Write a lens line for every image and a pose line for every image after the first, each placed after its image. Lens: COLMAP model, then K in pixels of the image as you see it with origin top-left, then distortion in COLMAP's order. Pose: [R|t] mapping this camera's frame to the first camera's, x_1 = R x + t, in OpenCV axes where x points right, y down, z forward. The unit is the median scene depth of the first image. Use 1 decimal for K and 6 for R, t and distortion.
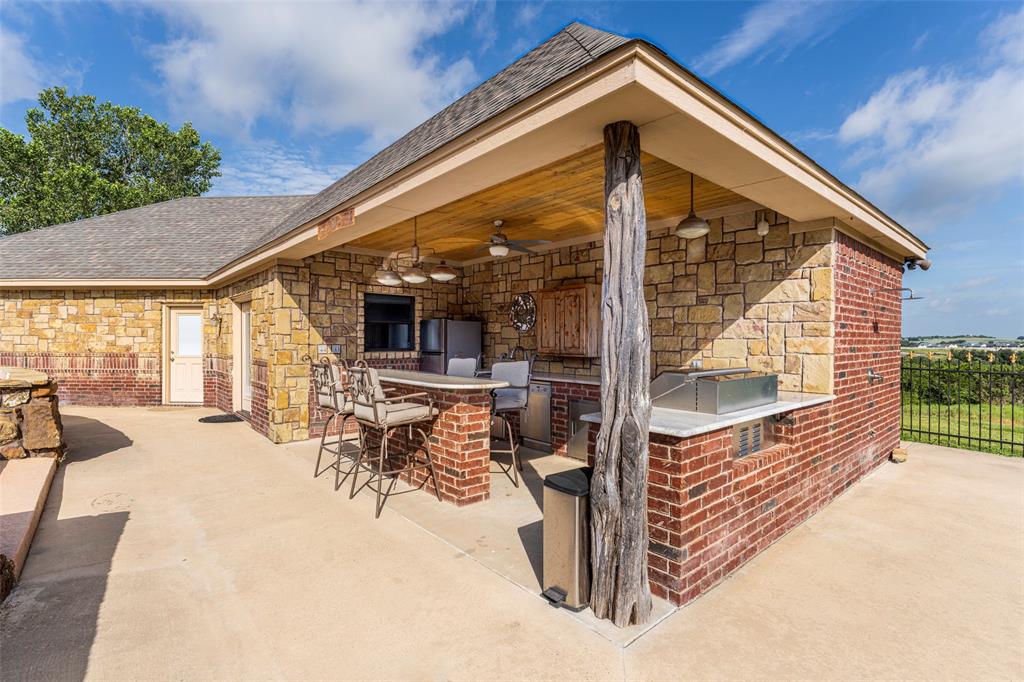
lens RADIAL K [[473.7, 0, 516.7], [0, 473.7, 331.3], [0, 0, 1]] dist [0.001791, 0.000137]
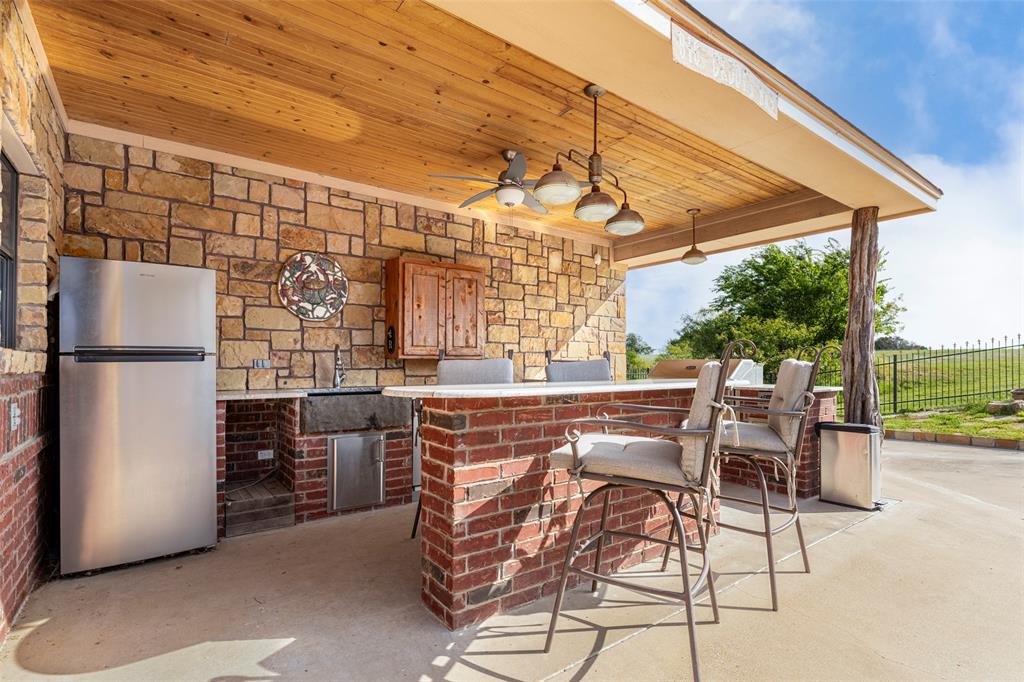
lens RADIAL K [[486.3, 0, 512.6], [0, 486.3, 354.8], [0, 0, 1]] dist [-0.000634, -0.000135]
pose [[0.086095, 0.017489, 0.996133, -0.650627], [-0.016353, 0.999736, -0.016139, 0.058020], [-0.996153, -0.014901, 0.086359, 0.853485]]
